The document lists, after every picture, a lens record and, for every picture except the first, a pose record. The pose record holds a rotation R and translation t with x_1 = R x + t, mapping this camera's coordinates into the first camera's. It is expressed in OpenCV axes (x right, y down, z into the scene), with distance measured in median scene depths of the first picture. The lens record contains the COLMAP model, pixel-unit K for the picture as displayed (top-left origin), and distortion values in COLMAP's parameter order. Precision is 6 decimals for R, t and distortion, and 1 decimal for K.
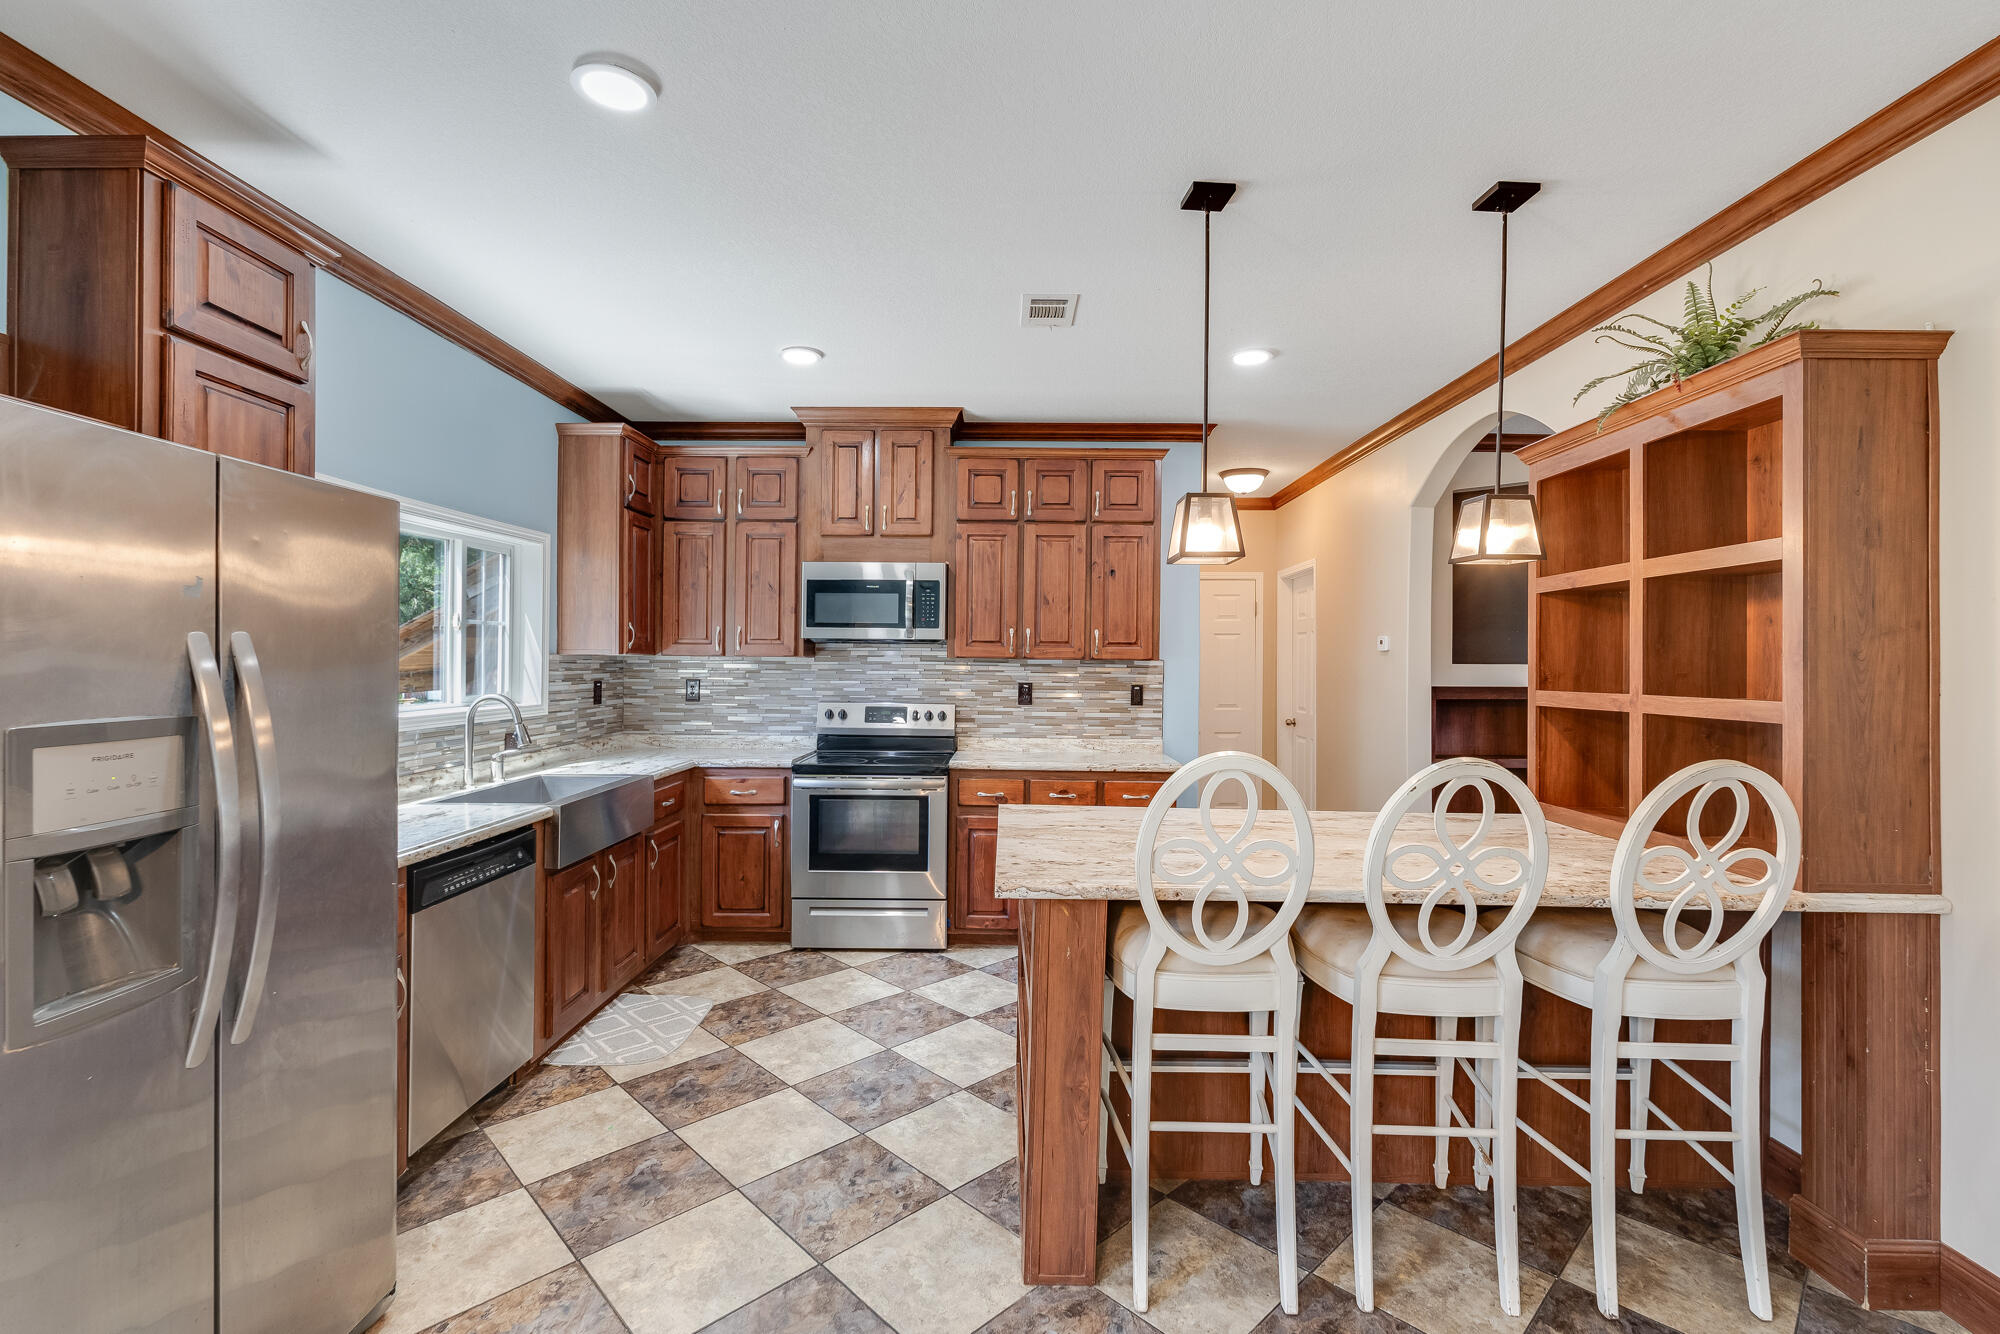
lens RADIAL K [[888.5, 0, 1002.3], [0, 888.5, 662.1], [0, 0, 1]] dist [-0.003797, 0.000301]
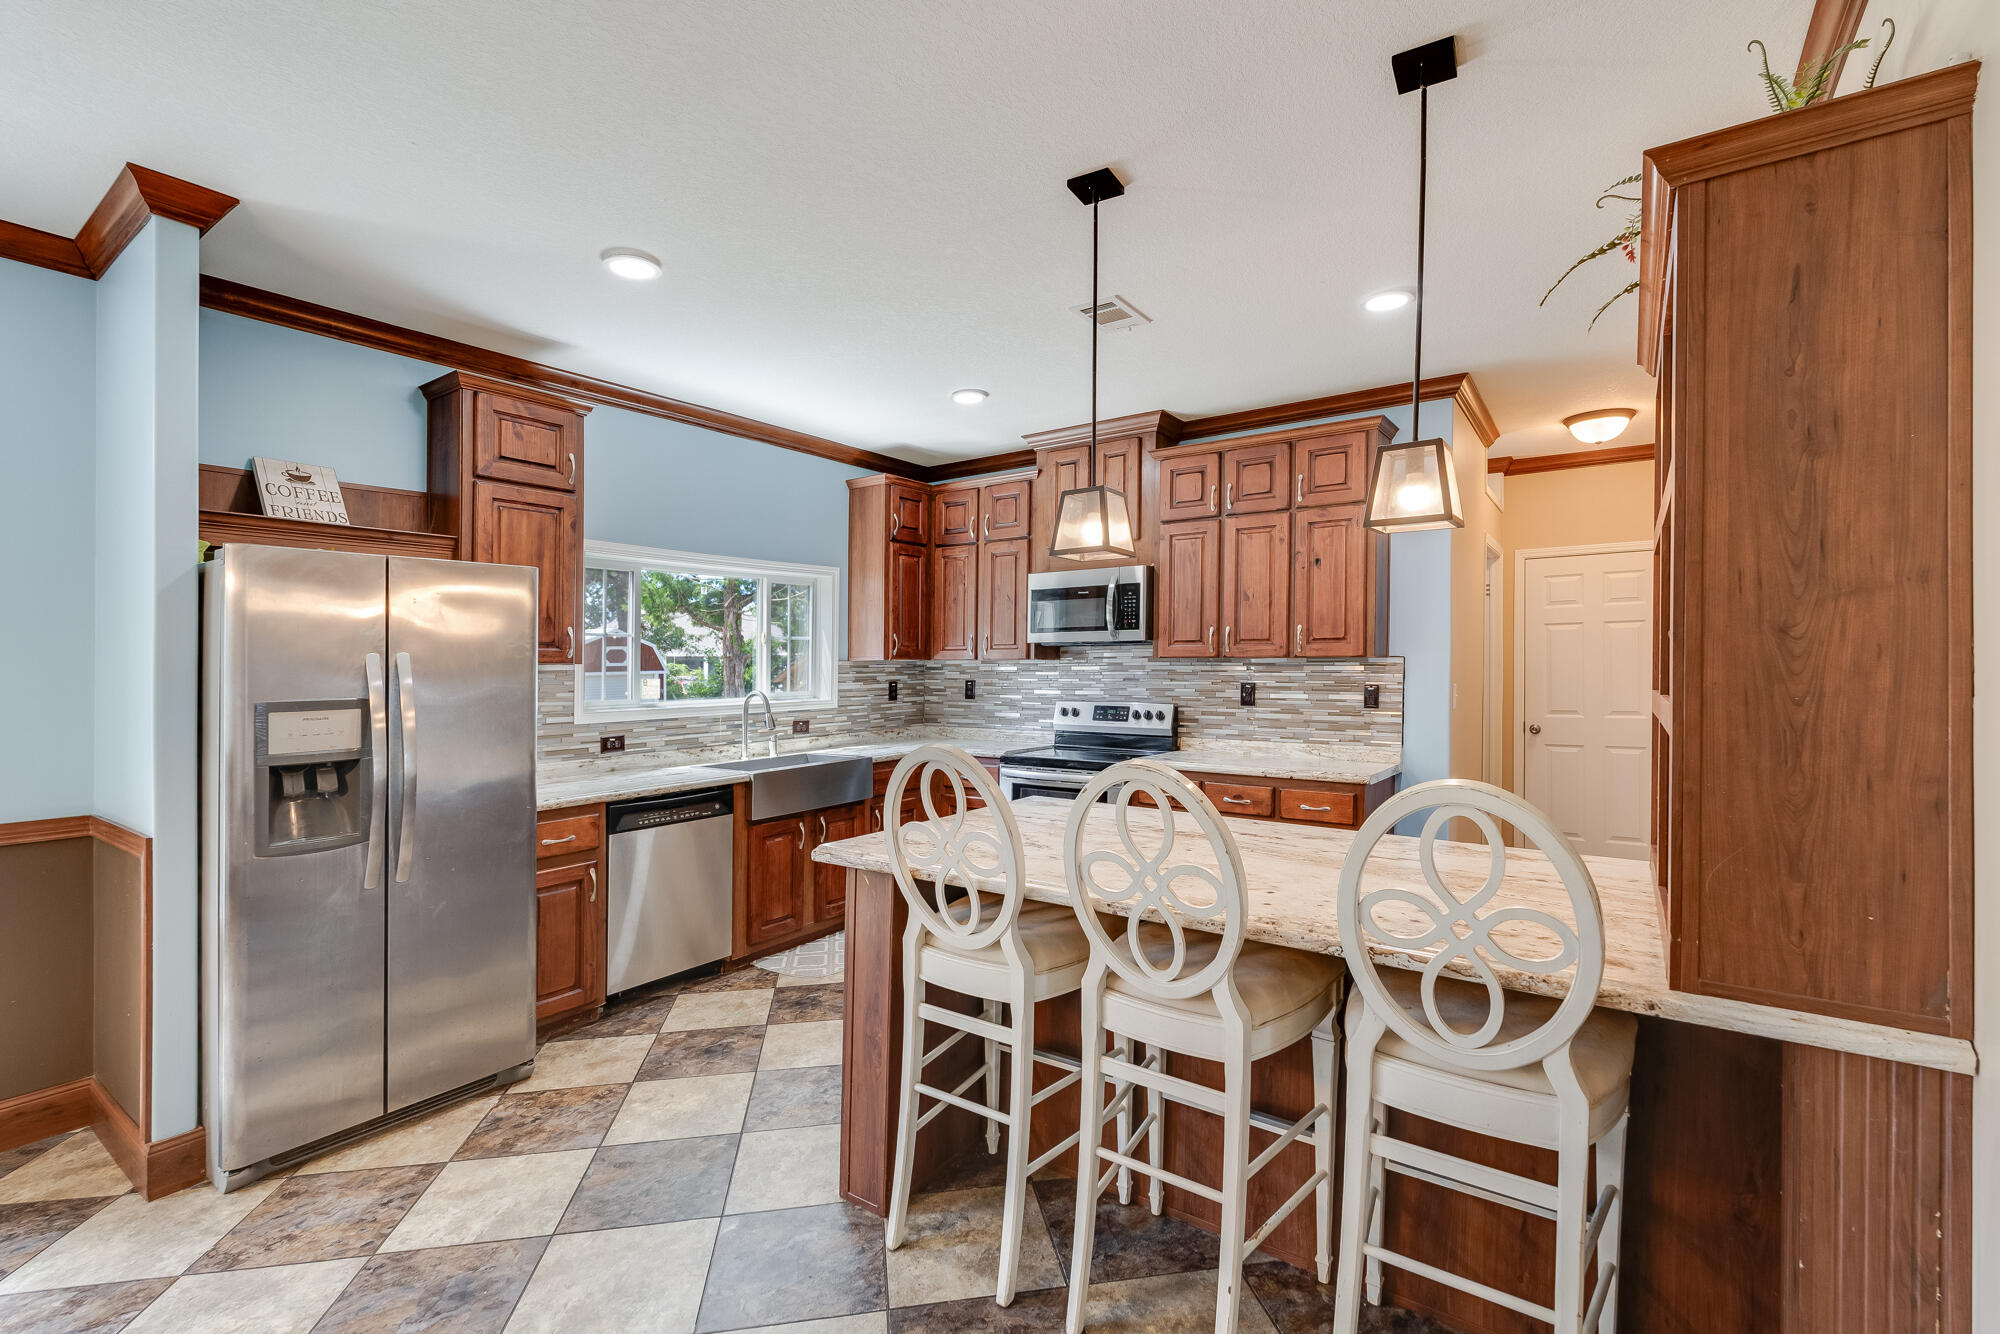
lens RADIAL K [[884.9, 0, 1002.9], [0, 884.9, 656.9], [0, 0, 1]] dist [0.002547, -0.001400]
pose [[0.820902, -0.018476, -0.570769, 0.403266], [0.012909, 0.999821, -0.013799, 0.005892], [0.570923, 0.003959, 0.820994, 0.076925]]
